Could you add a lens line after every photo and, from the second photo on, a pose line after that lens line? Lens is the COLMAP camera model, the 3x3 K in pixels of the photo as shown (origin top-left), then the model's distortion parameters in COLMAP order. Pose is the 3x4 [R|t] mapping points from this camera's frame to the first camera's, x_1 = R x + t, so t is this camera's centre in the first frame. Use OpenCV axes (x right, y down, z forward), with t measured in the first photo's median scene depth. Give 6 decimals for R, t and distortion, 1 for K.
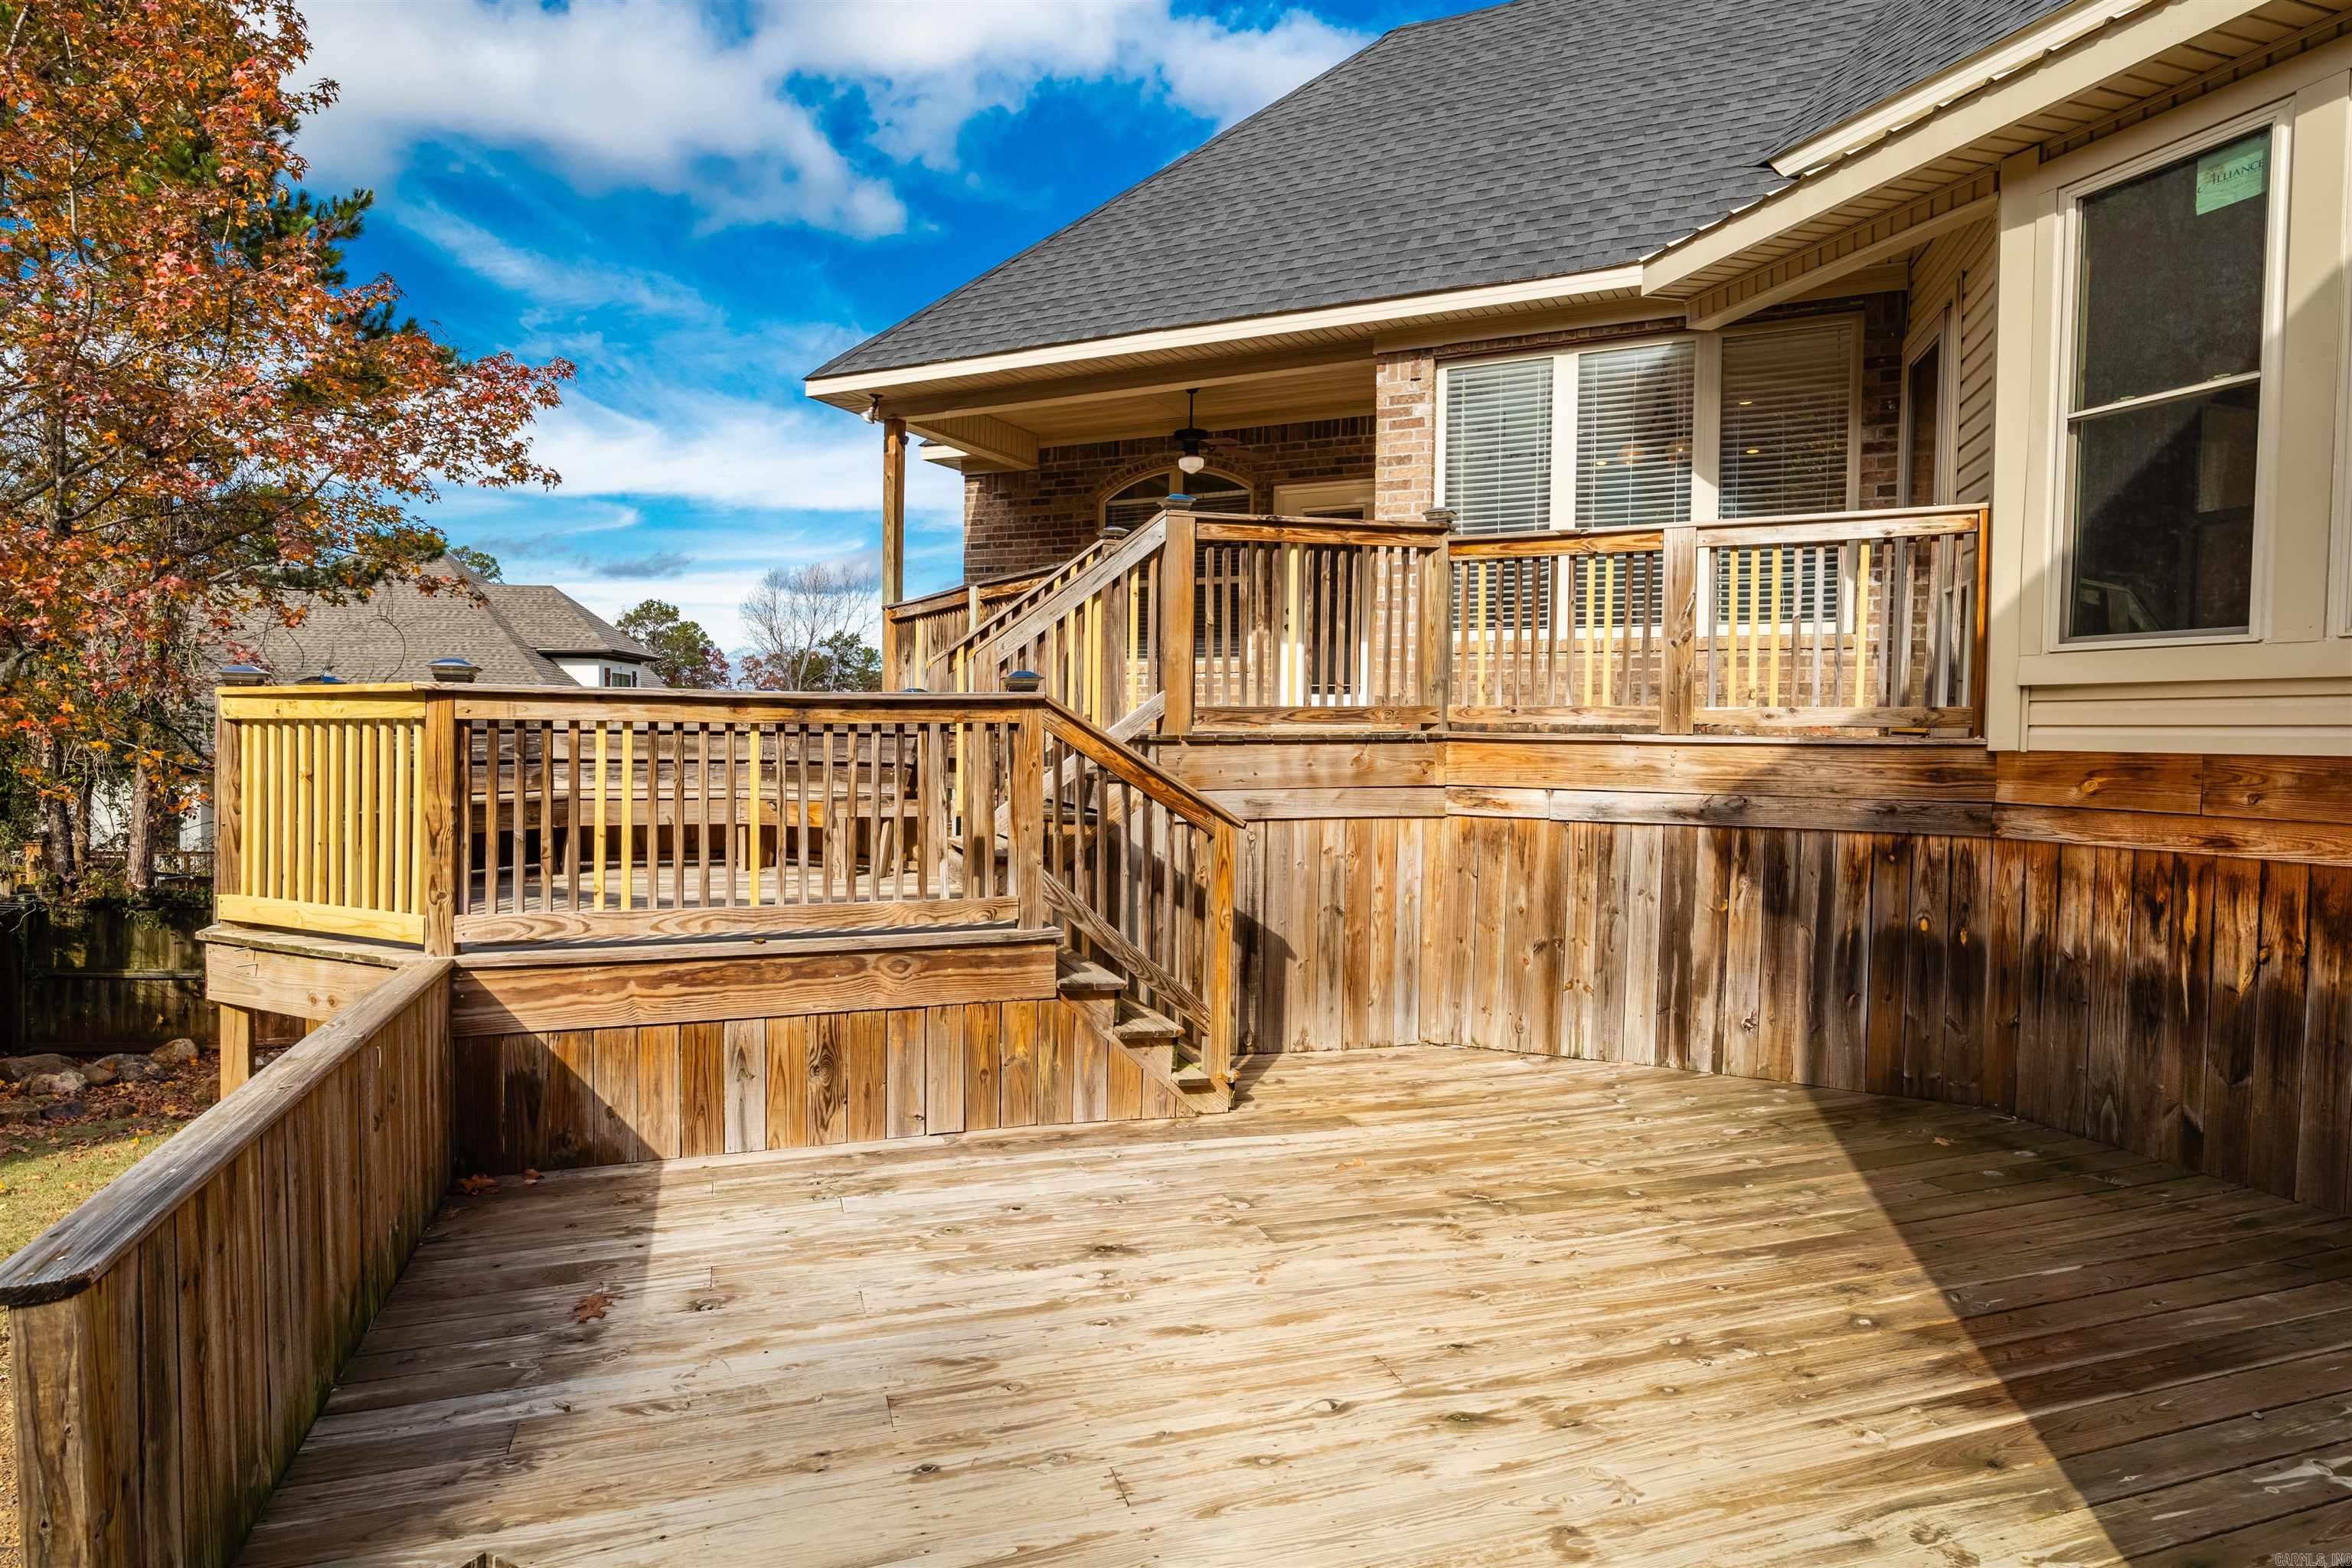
lens RADIAL K [[1280.6, 0, 1172.2], [0, 1280.6, 755.2], [0, 0, 1]] dist [-0.001951, -0.001308]
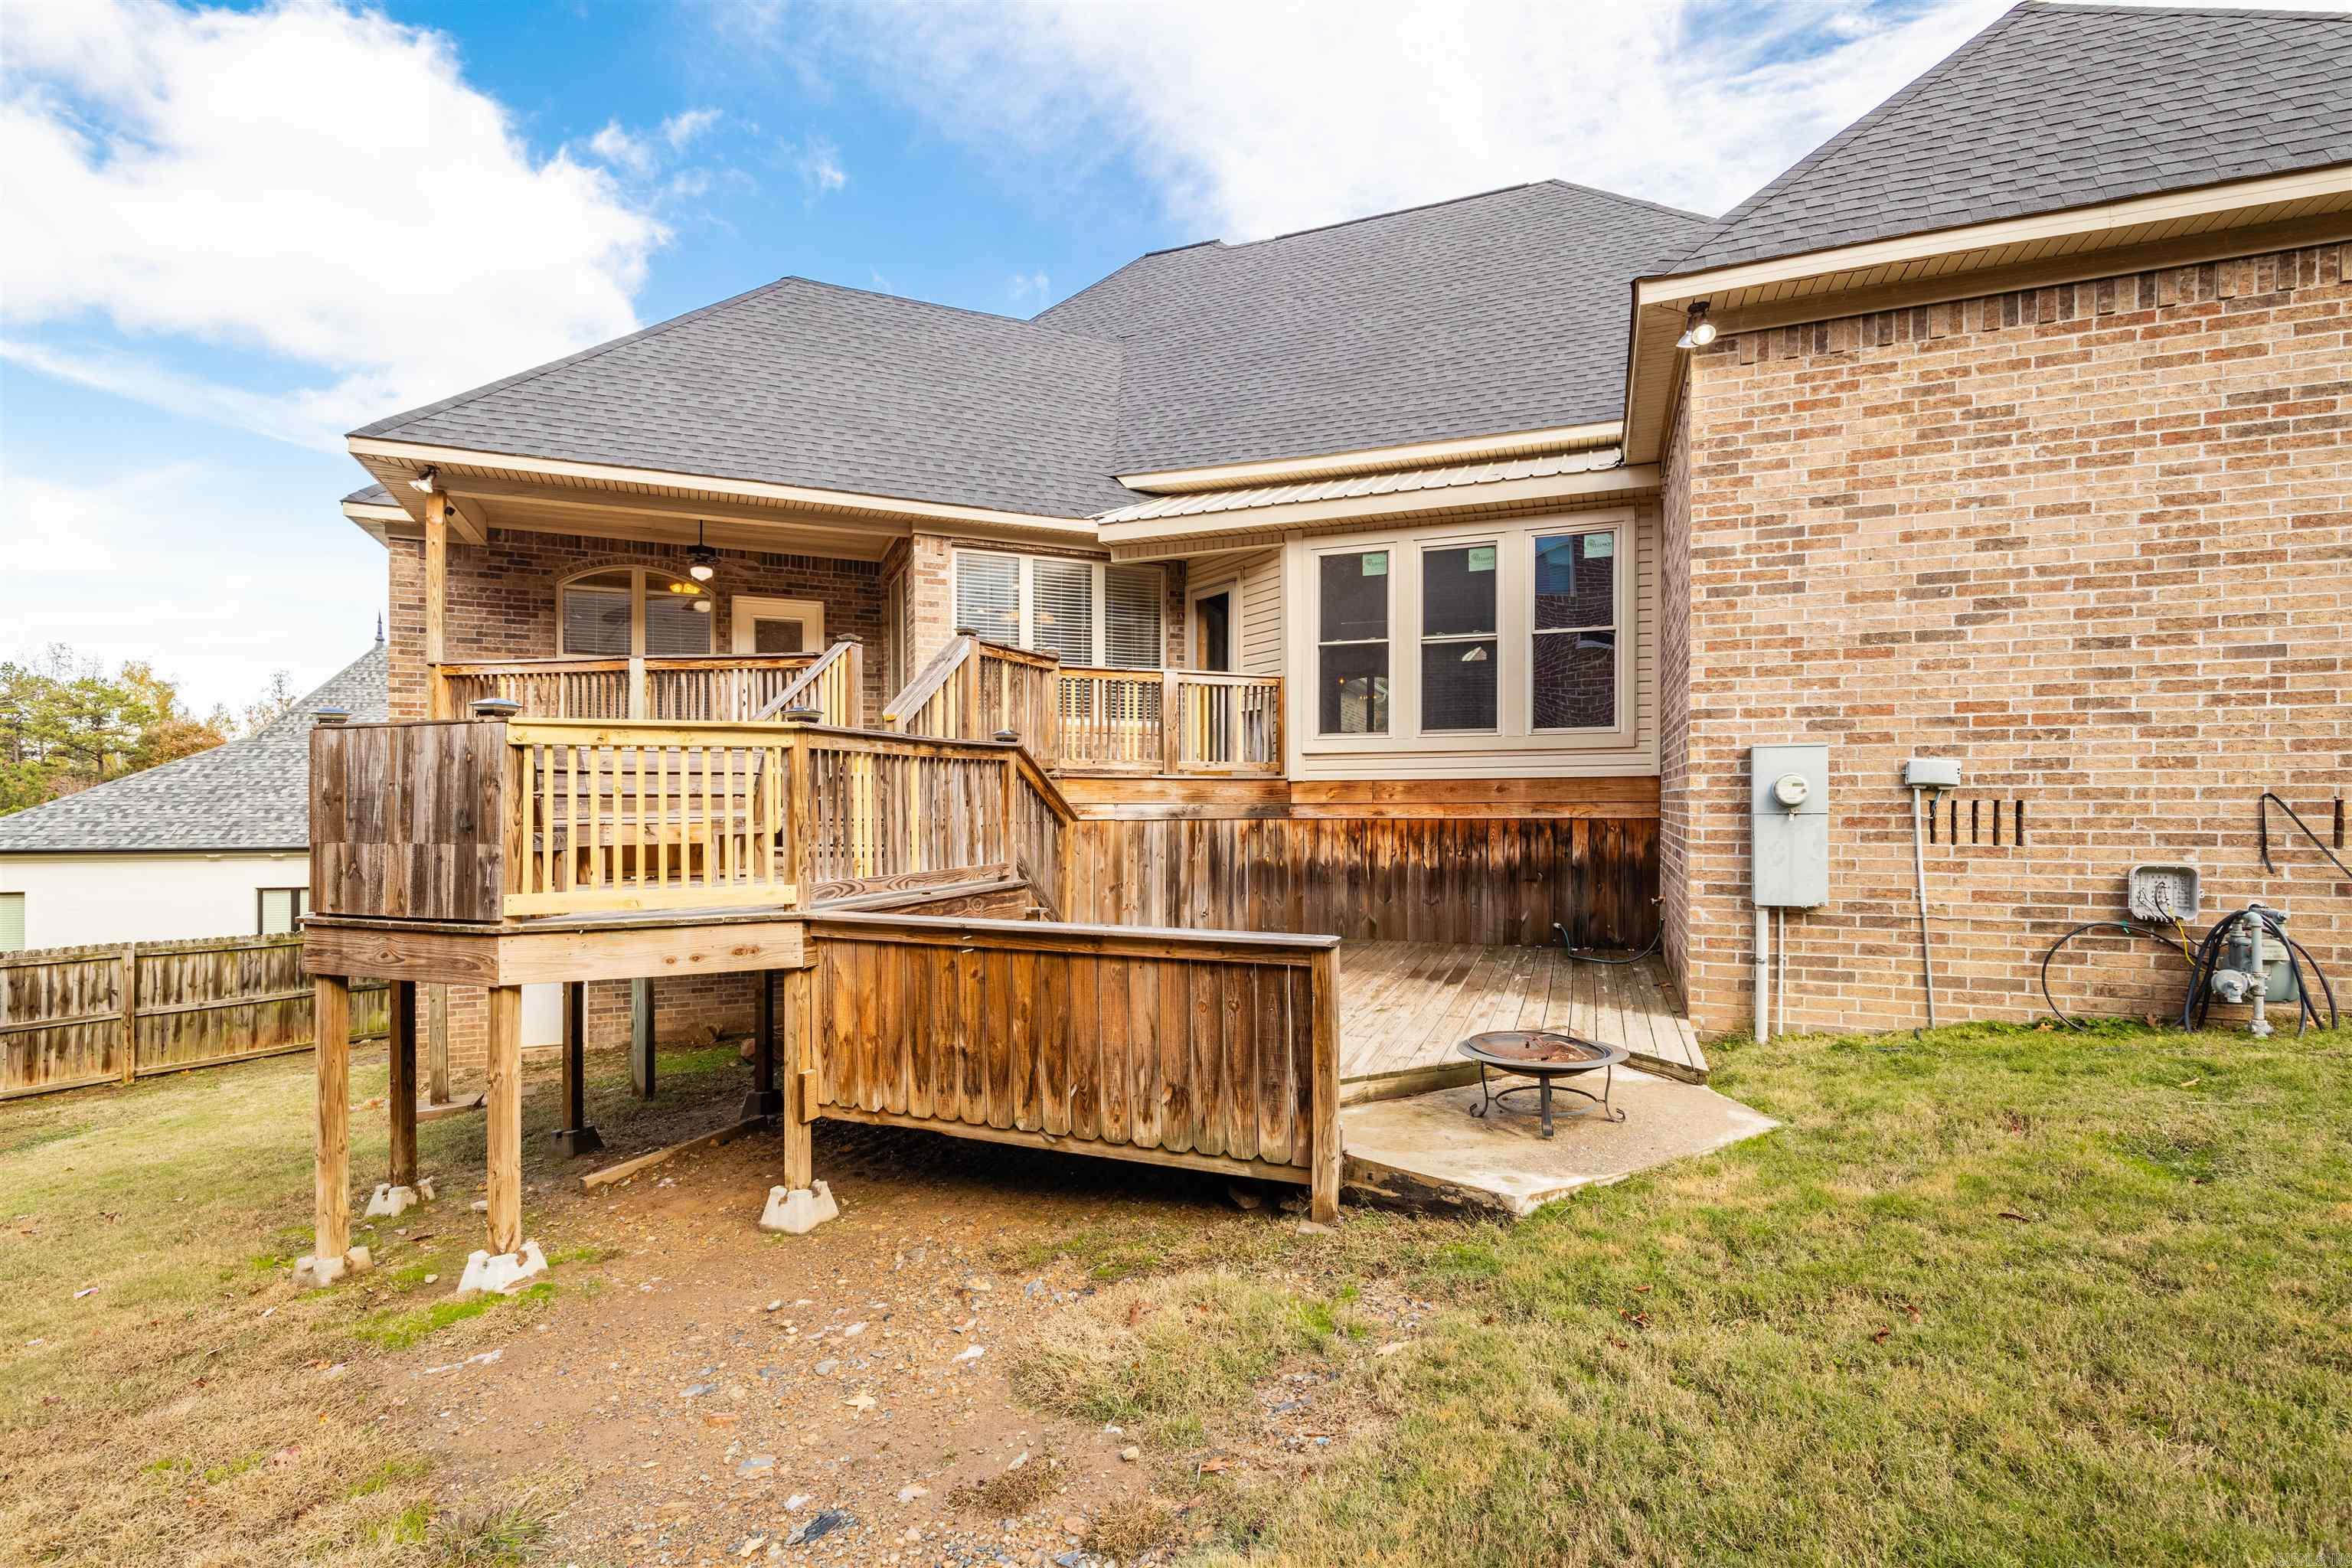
lens RADIAL K [[1051.1, 0, 1176.0], [0, 1051.1, 784.0], [0, 0, 1]] dist [0.000215, -0.000023]
pose [[0.636343, 0.001215, 0.771405, -0.953977], [0.025764, 0.999407, -0.022827, 0.039458], [-0.770976, 0.034400, 0.635935, -0.057382]]
